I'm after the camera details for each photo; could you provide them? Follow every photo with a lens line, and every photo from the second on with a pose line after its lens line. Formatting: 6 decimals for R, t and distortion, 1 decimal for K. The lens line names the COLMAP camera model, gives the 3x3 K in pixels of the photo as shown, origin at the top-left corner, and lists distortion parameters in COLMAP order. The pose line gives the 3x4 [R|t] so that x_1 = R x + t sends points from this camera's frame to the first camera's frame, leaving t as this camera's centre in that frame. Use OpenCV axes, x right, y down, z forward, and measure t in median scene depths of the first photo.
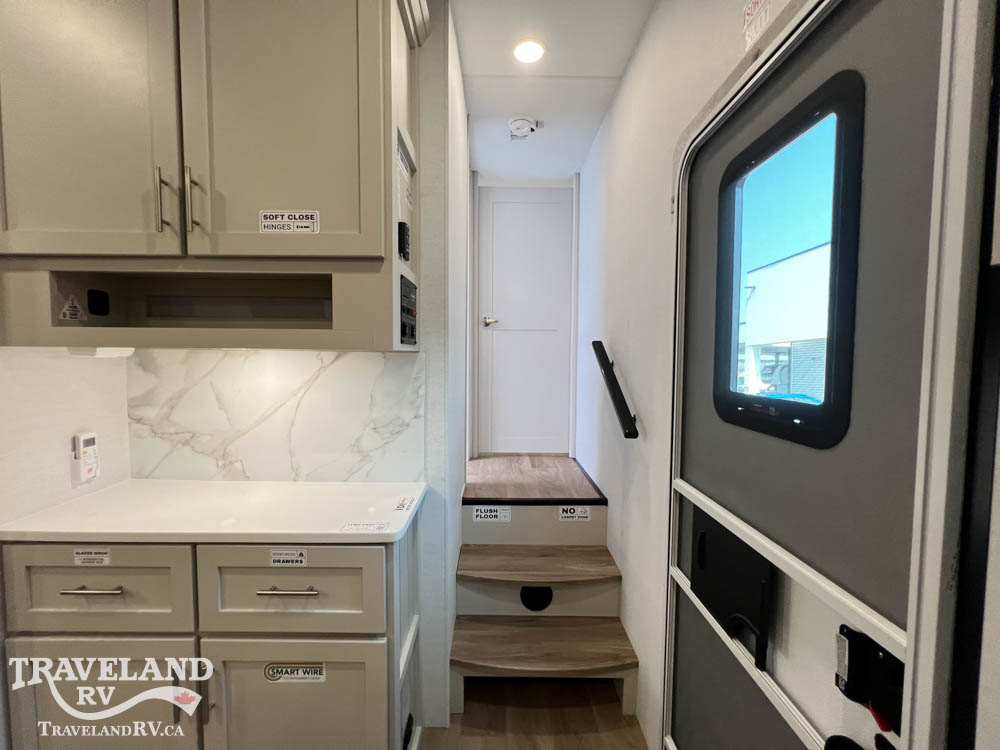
lens RADIAL K [[399.1, 0, 497.9], [0, 399.1, 373.6], [0, 0, 1]] dist [-0.000264, -0.000037]
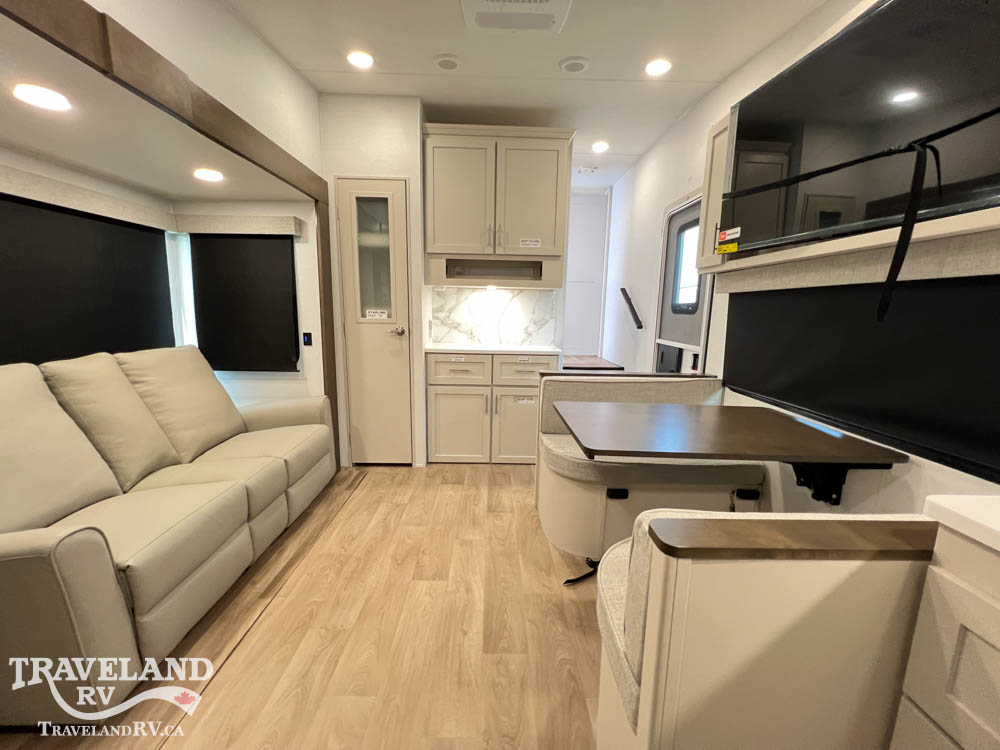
lens RADIAL K [[399.1, 0, 499.0], [0, 399.1, 373.6], [0, 0, 1]] dist [-0.000264, -0.000037]
pose [[0.999759, 0.009690, 0.019680, -0.751797], [-0.011921, 0.993103, 0.116641, 0.218675], [-0.018415, -0.116848, 0.992979, -1.888070]]
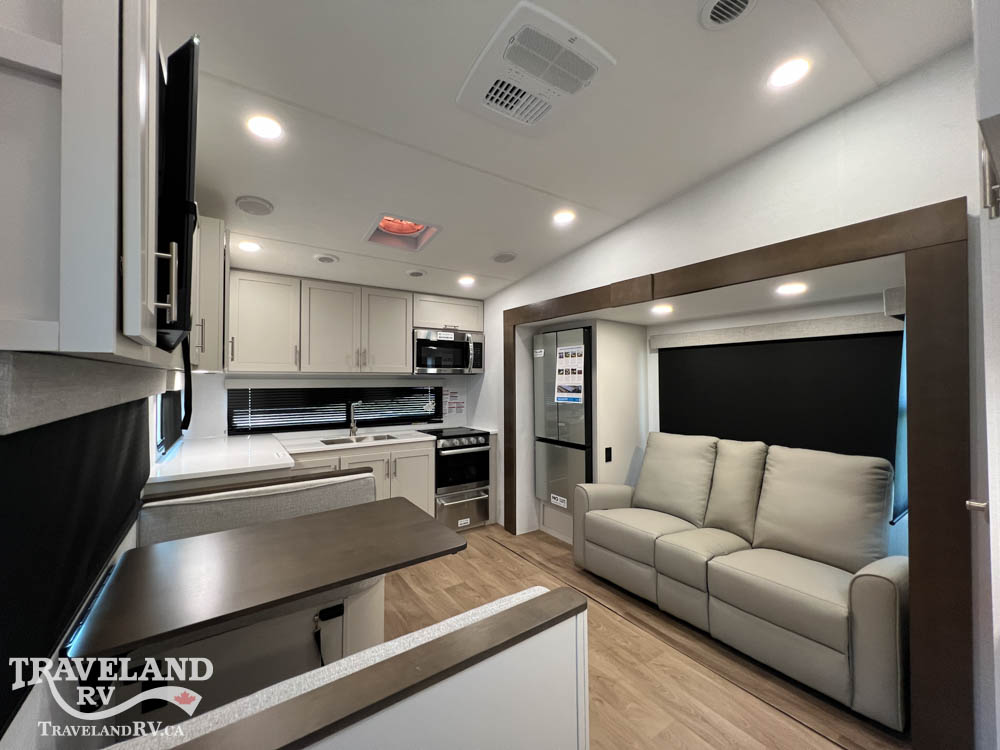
lens RADIAL K [[399.1, 0, 498.5], [0, 399.1, 373.6], [0, 0, 1]] dist [-0.000264, -0.000037]
pose [[-0.821992, -0.010382, -0.569405, 0.222645], [-0.029492, 0.999268, 0.024355, -0.072667], [0.568735, 0.036813, -0.821697, 0.990565]]
